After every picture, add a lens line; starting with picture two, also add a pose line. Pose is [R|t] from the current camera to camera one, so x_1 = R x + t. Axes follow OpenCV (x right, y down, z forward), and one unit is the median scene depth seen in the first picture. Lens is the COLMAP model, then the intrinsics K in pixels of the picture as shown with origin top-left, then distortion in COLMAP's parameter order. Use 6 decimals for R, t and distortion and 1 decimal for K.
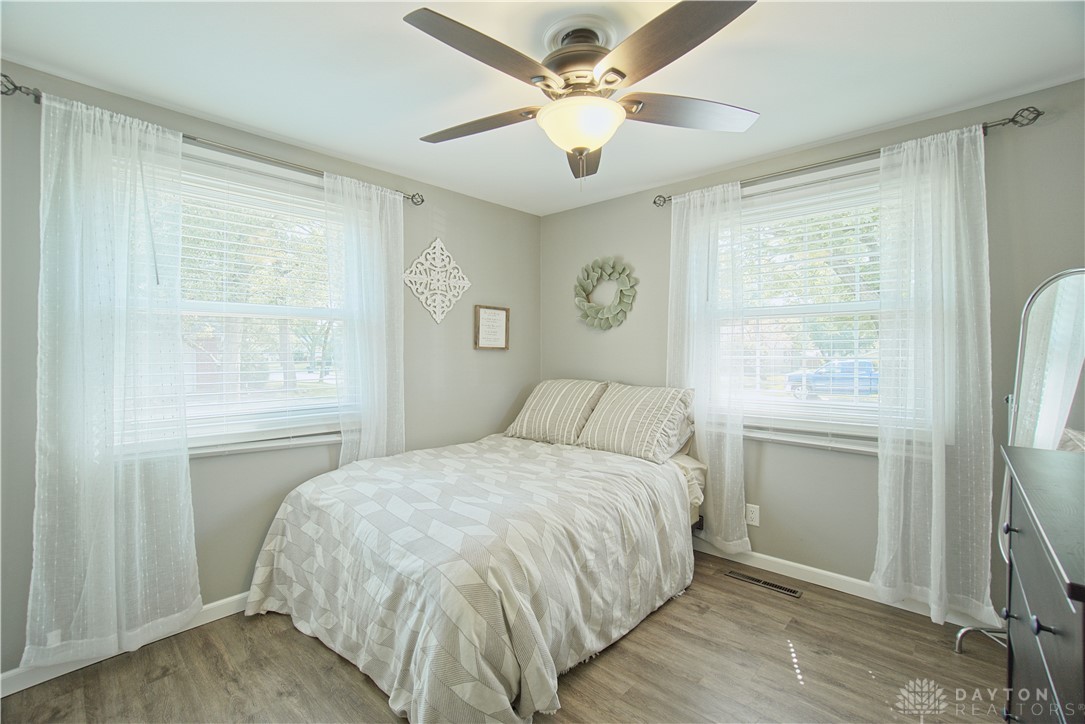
lens RADIAL K [[481.3, 0, 536.0], [0, 481.3, 356.0], [0, 0, 1]] dist [-0.036163, 0.000797]
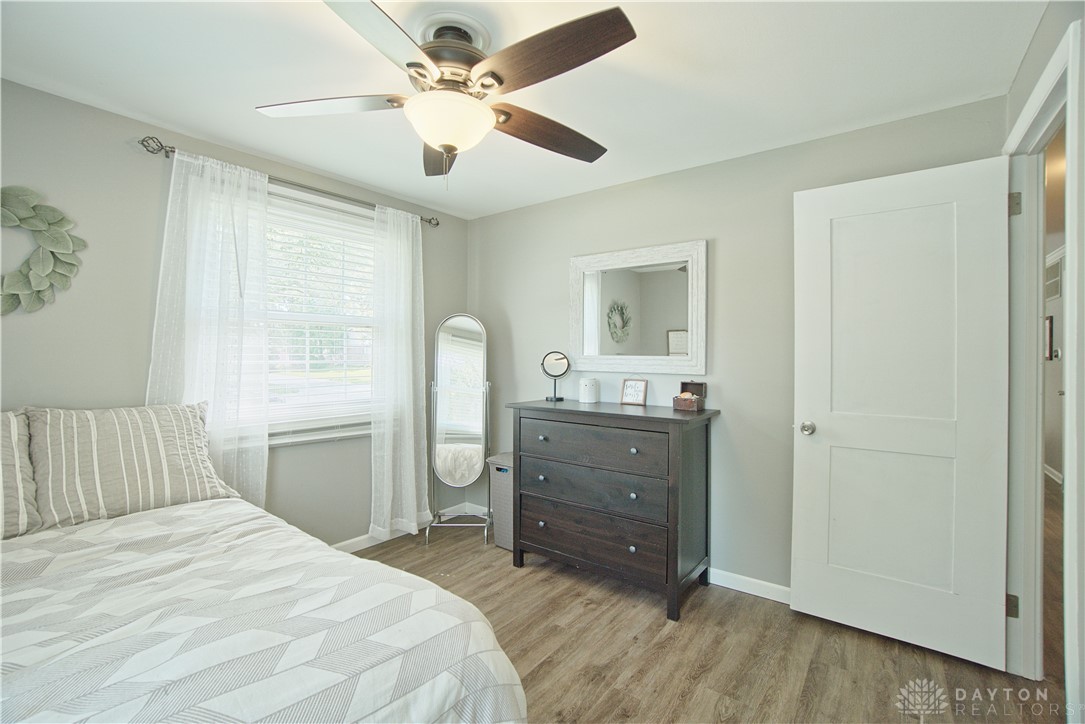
lens RADIAL K [[481.3, 0, 536.0], [0, 481.3, 356.0], [0, 0, 1]] dist [-0.036163, 0.000797]
pose [[-0.097334, -0.002529, 0.995249, -0.658005], [0.004334, 0.999986, 0.002965, -0.012773], [-0.995242, 0.004602, -0.097321, 0.668987]]
